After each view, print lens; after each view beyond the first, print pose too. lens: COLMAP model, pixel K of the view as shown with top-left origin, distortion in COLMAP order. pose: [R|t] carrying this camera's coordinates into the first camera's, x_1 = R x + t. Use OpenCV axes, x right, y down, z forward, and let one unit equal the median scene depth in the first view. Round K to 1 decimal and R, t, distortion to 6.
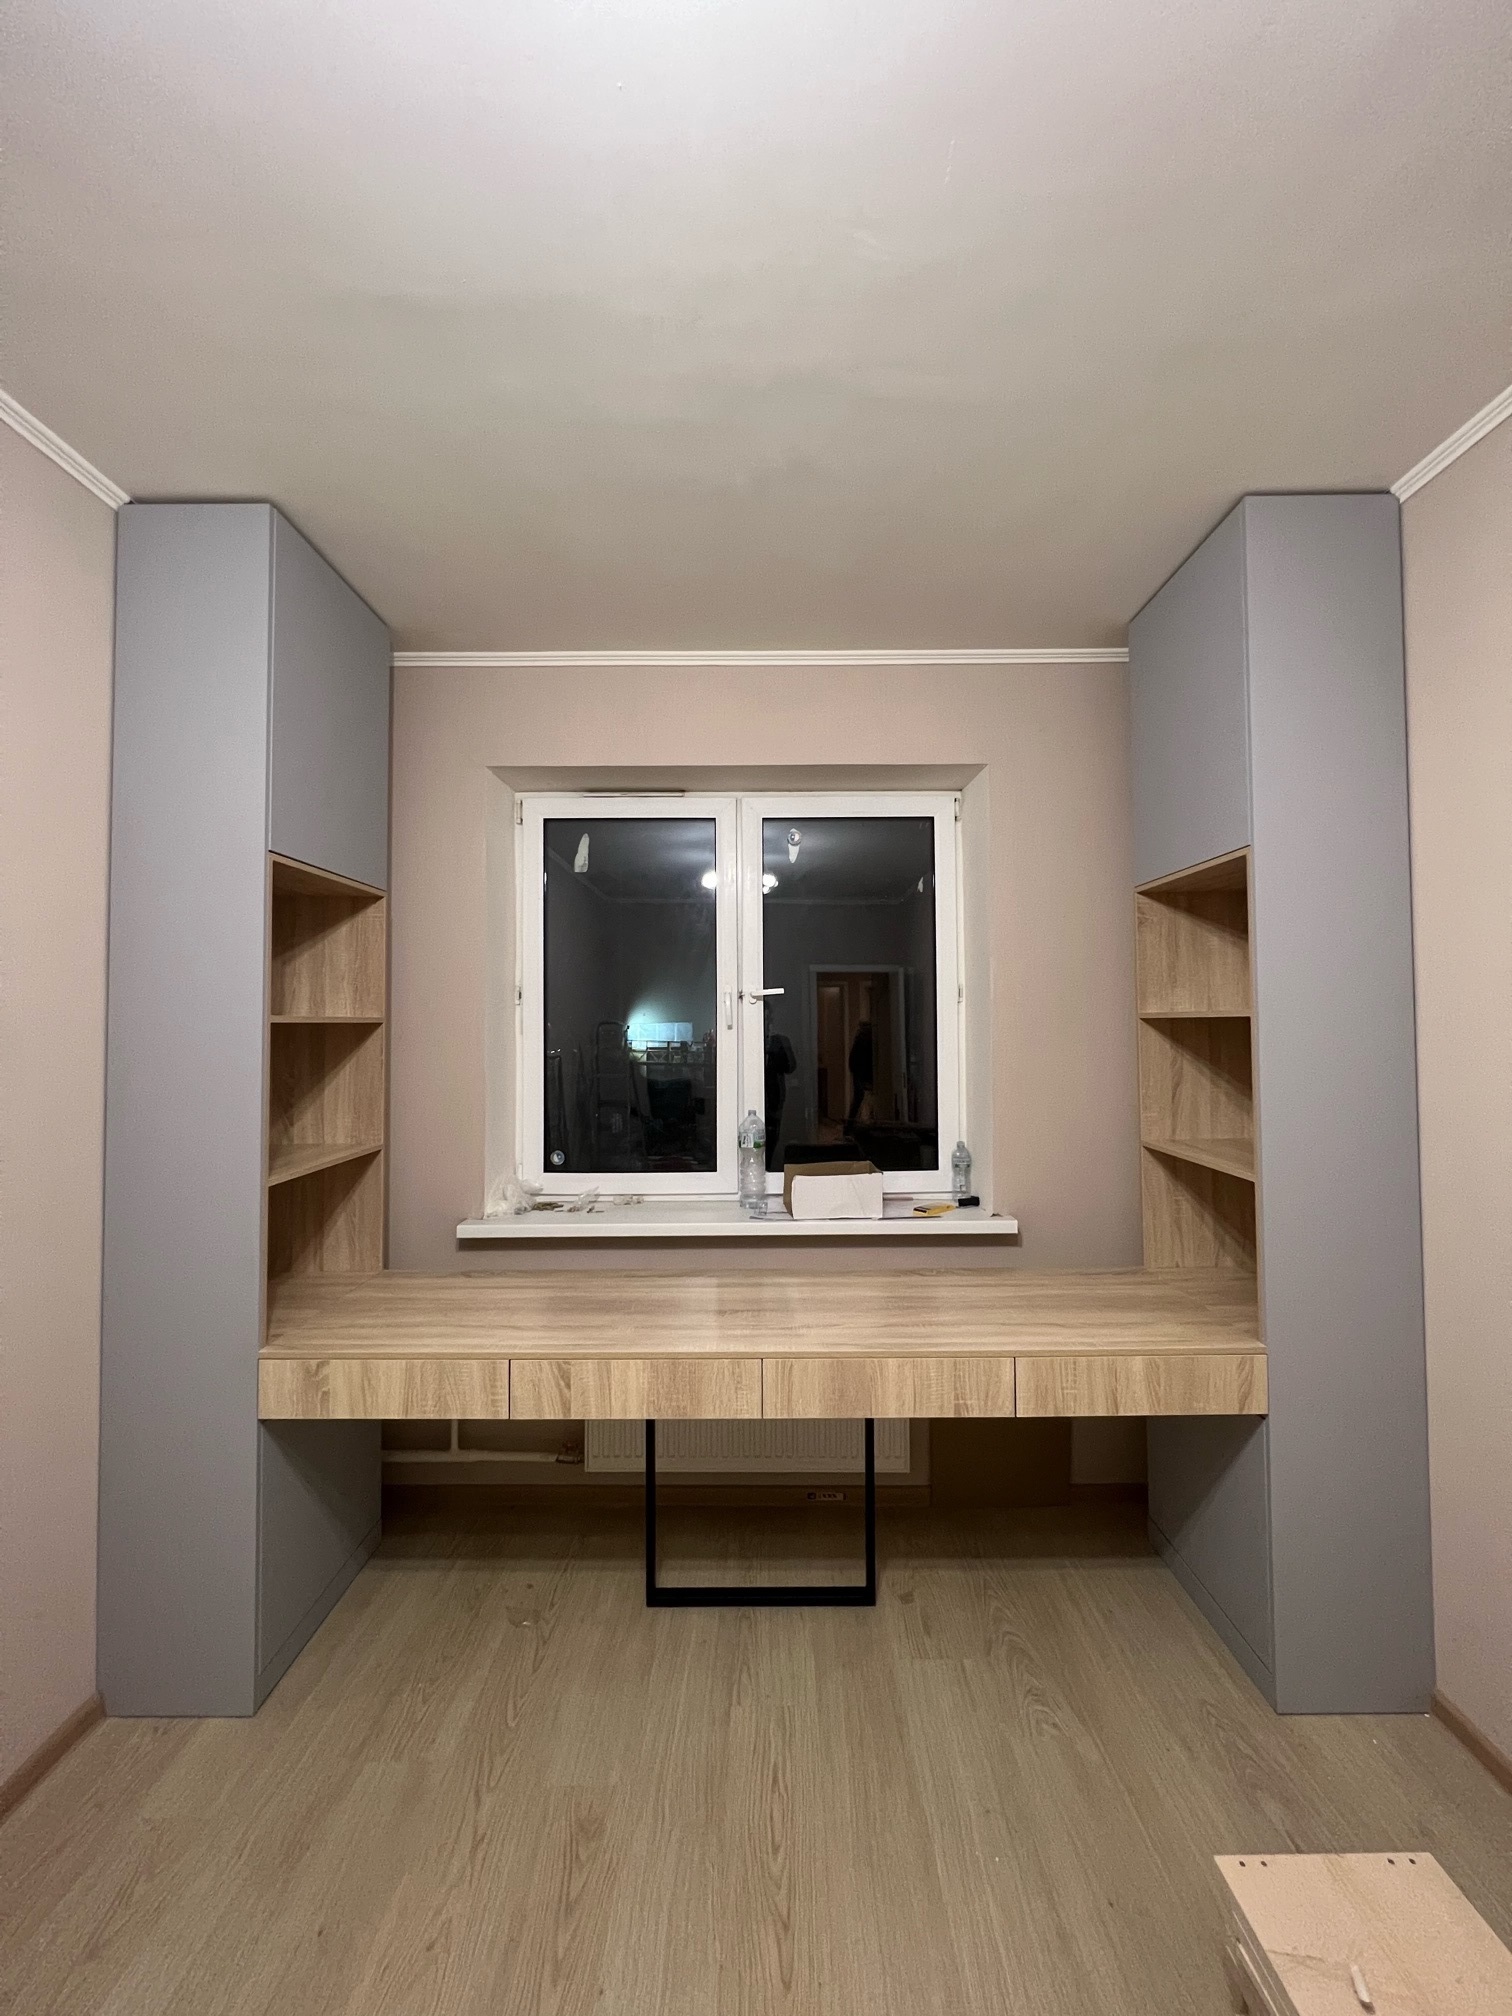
lens RADIAL K [[806.4, 0, 760.9], [0, 806.4, 1001.6], [0, 0, 1]] dist [0.000650, 0.000178]
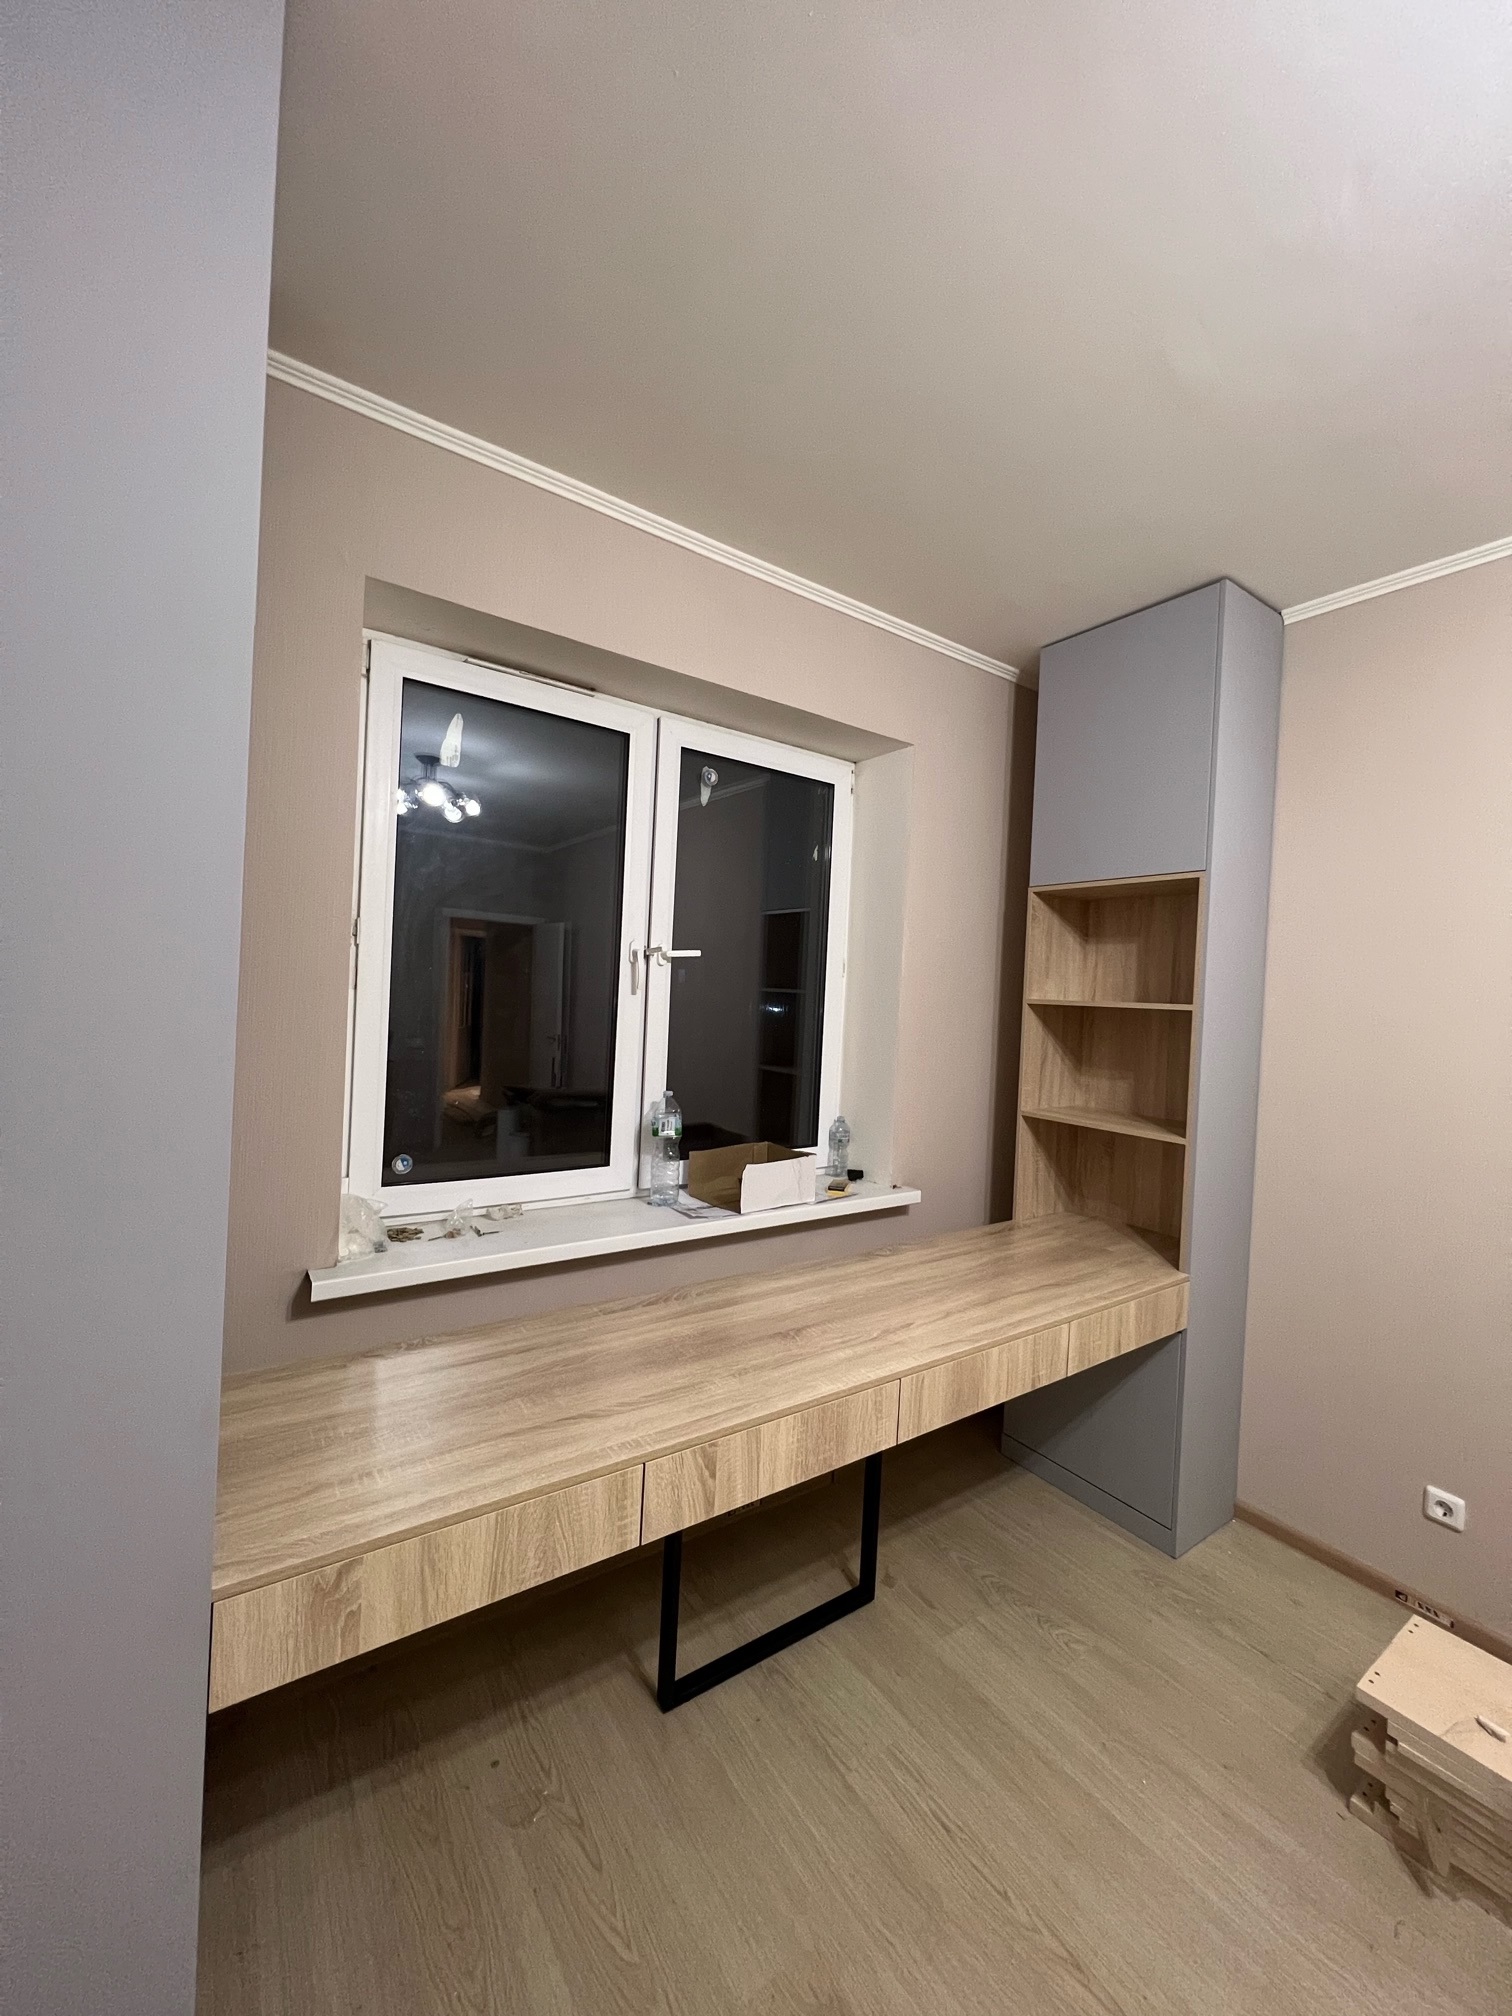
lens RADIAL K [[806.4, 0, 760.9], [0, 806.4, 1001.6], [0, 0, 1]] dist [0.000650, 0.000178]
pose [[0.813673, 0.038271, 0.580062, -0.515758], [-0.067669, 0.997283, 0.029124, 0.010660], [-0.577371, -0.062950, 0.814052, 0.308985]]
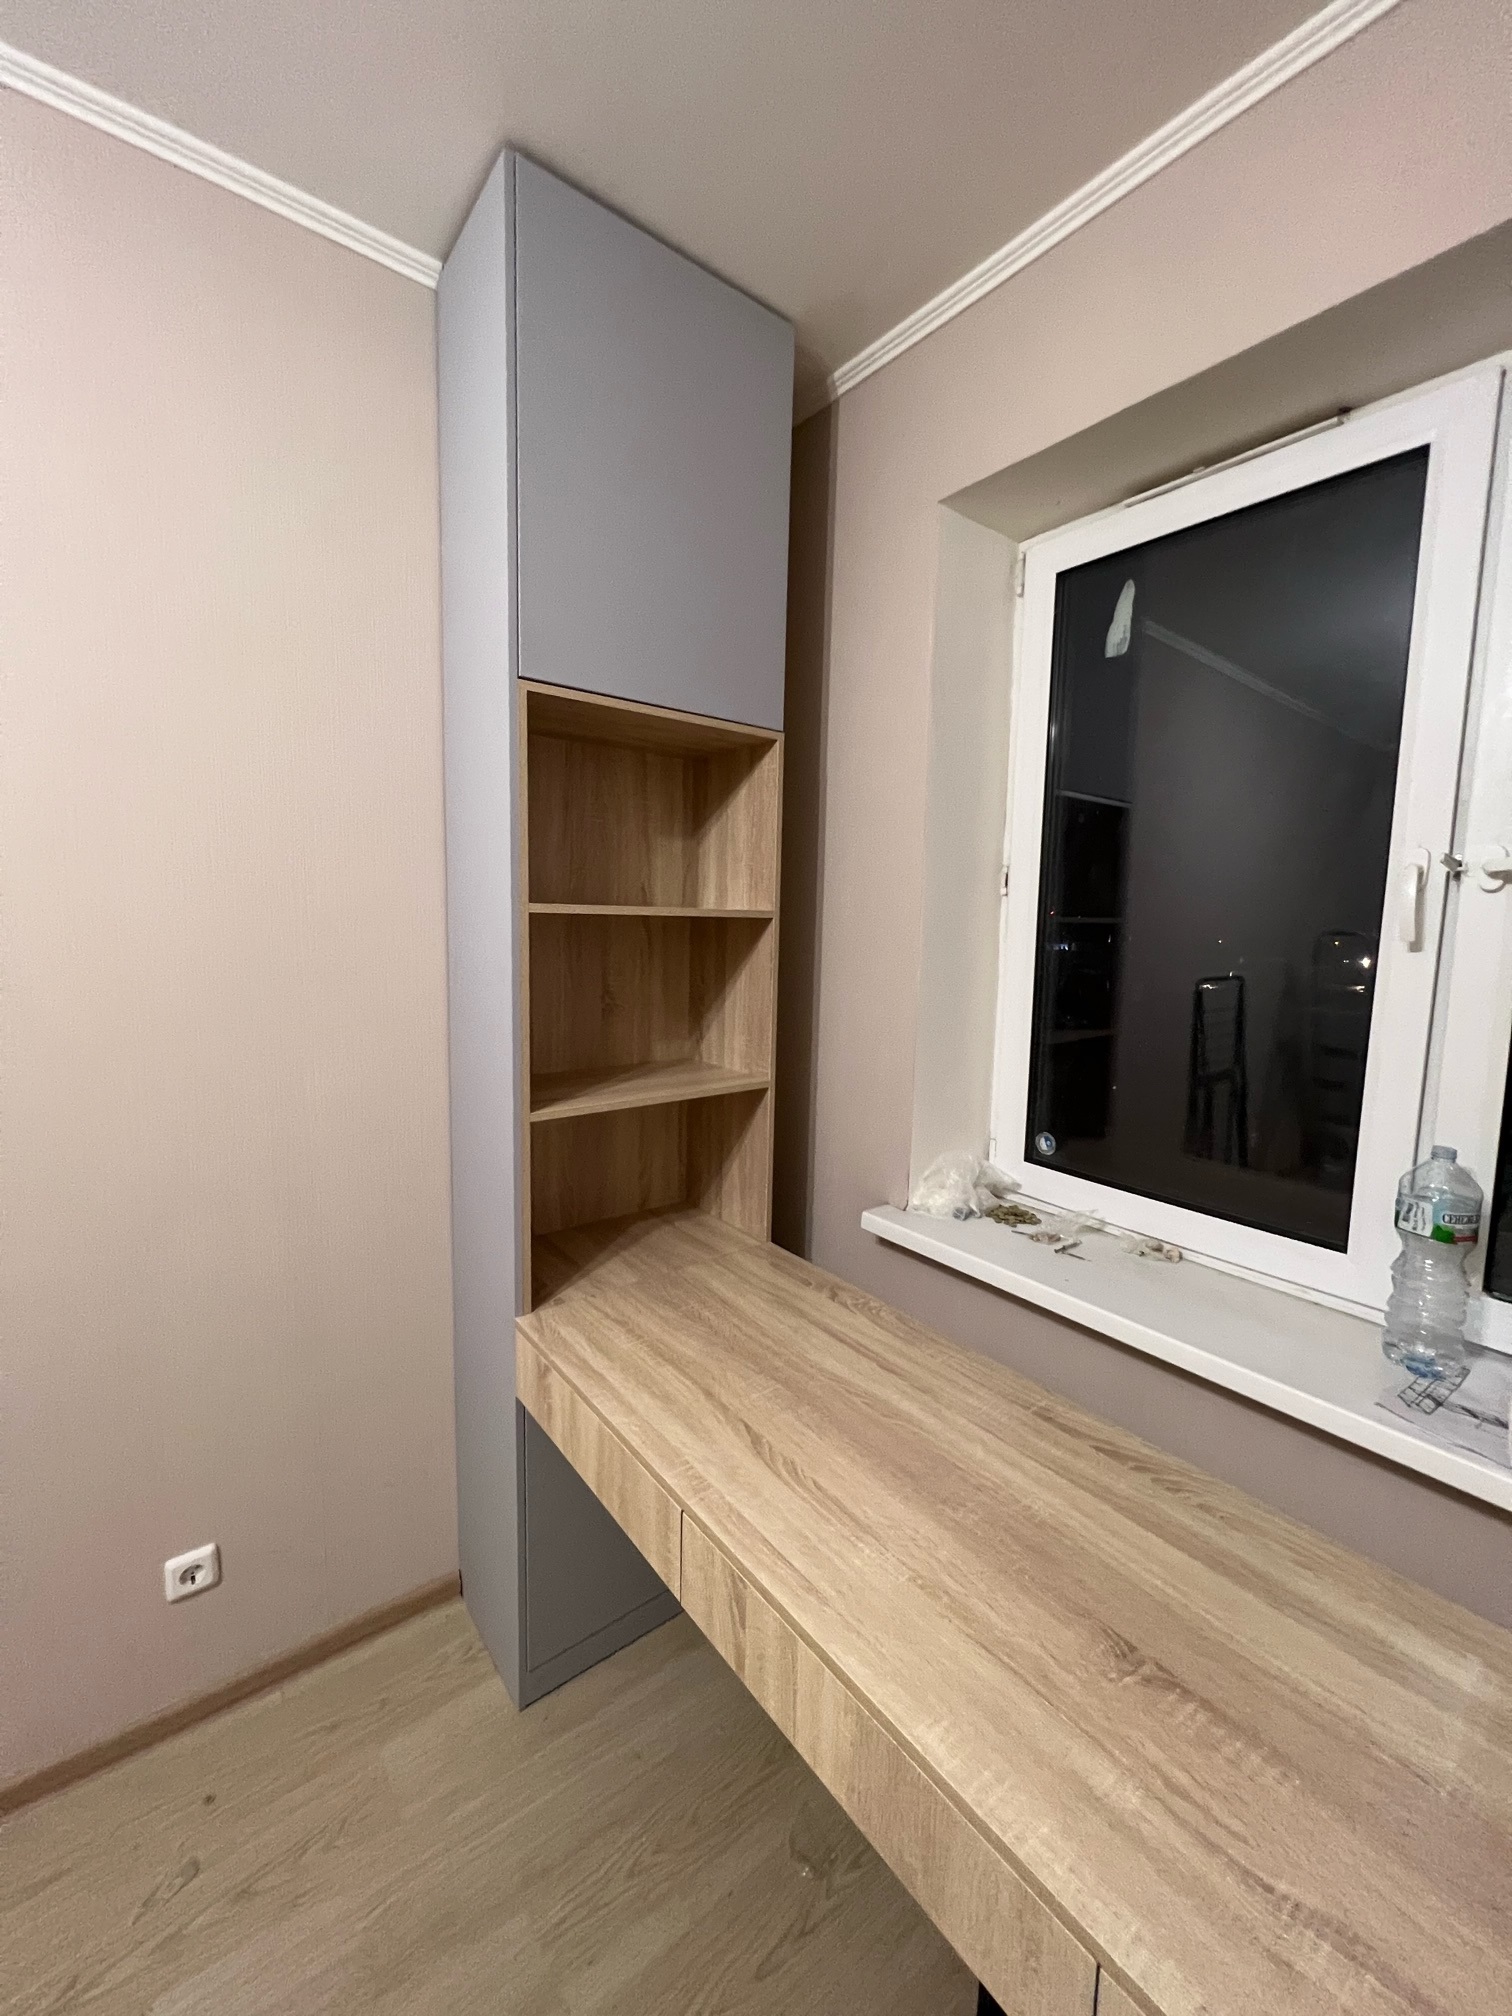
lens RADIAL K [[806.4, 0, 760.9], [0, 806.4, 1001.6], [0, 0, 1]] dist [0.000650, 0.000178]
pose [[0.620064, 0.101169, -0.778001, 0.104787], [-0.005426, 0.992180, 0.124695, 0.011087], [0.784532, -0.073098, 0.615765, 0.566164]]
